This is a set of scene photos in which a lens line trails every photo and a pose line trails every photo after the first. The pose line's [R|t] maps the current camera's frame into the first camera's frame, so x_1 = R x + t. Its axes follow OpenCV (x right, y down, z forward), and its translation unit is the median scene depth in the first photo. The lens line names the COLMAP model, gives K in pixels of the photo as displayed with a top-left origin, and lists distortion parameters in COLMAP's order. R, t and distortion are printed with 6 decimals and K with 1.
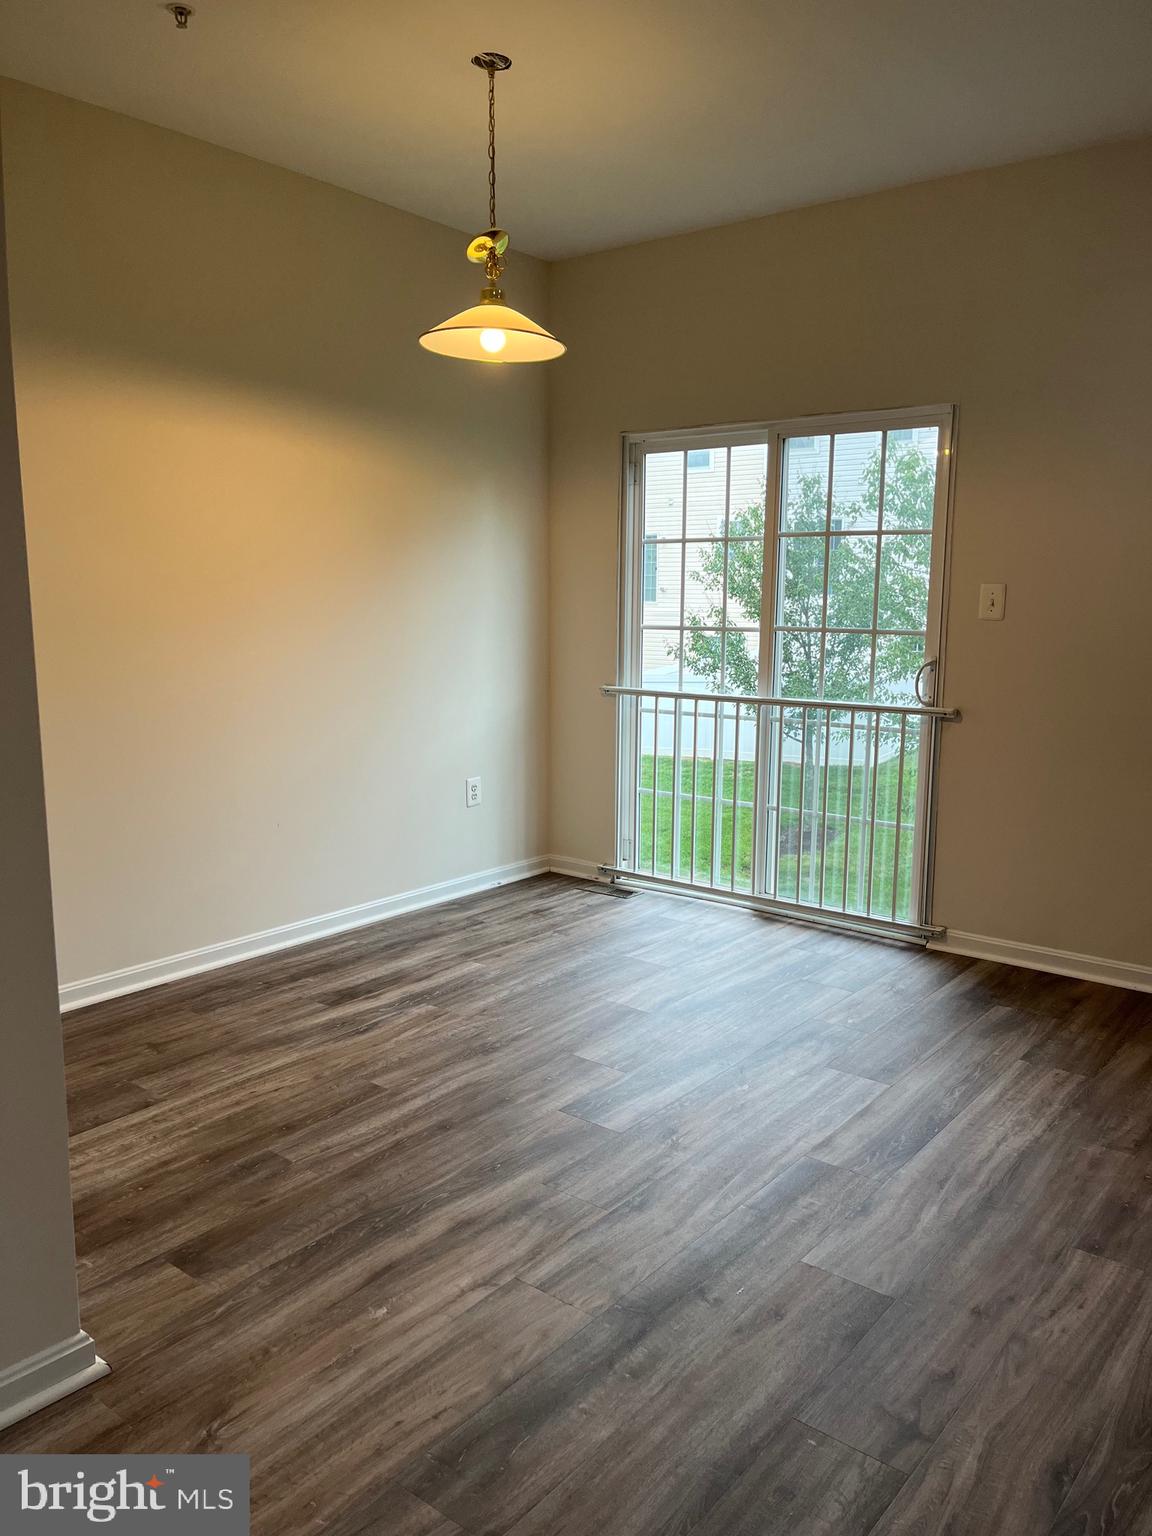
lens RADIAL K [[1178.3, 0, 580.9], [0, 1178.3, 760.6], [0, 0, 1]] dist [0.058313, -0.053758]
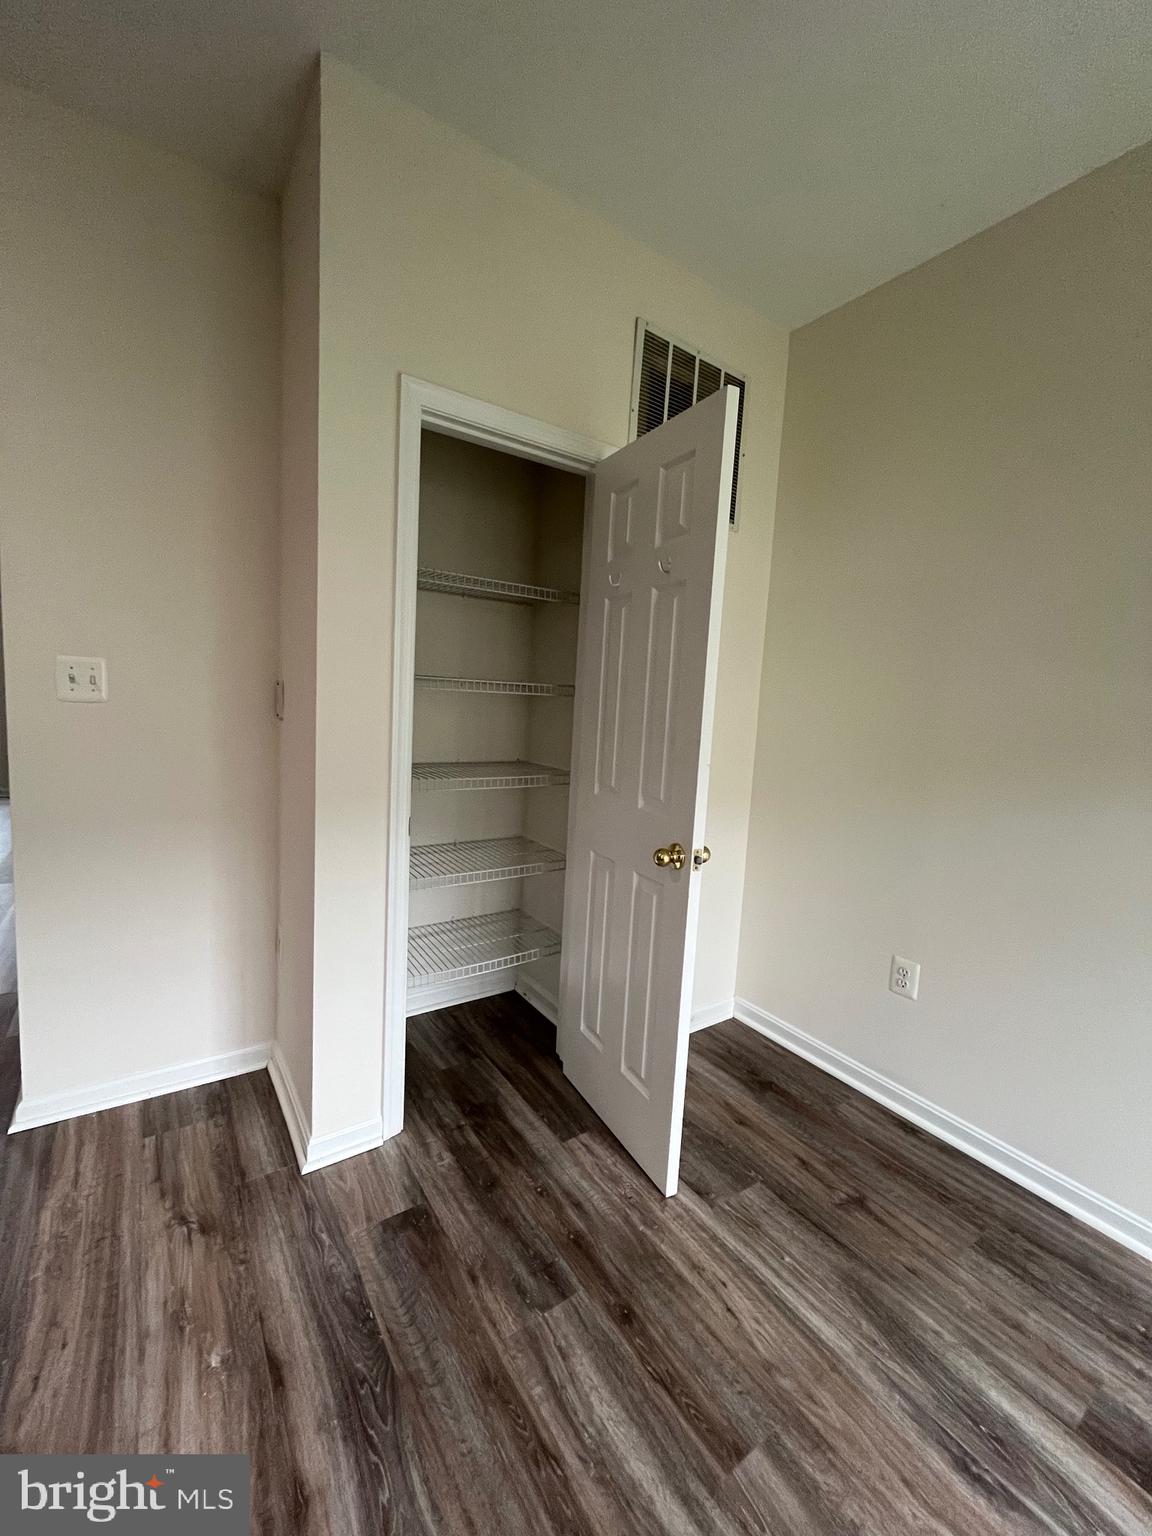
lens RADIAL K [[620.5, 0, 577.5], [0, 620.5, 758.9], [0, 0, 1]] dist [-0.003180, -0.000441]
pose [[-0.294782, 0.069240, -0.953053, 0.175017], [-0.195189, 0.971979, 0.130988, -0.144110], [0.935417, 0.224638, -0.273007, 1.080654]]
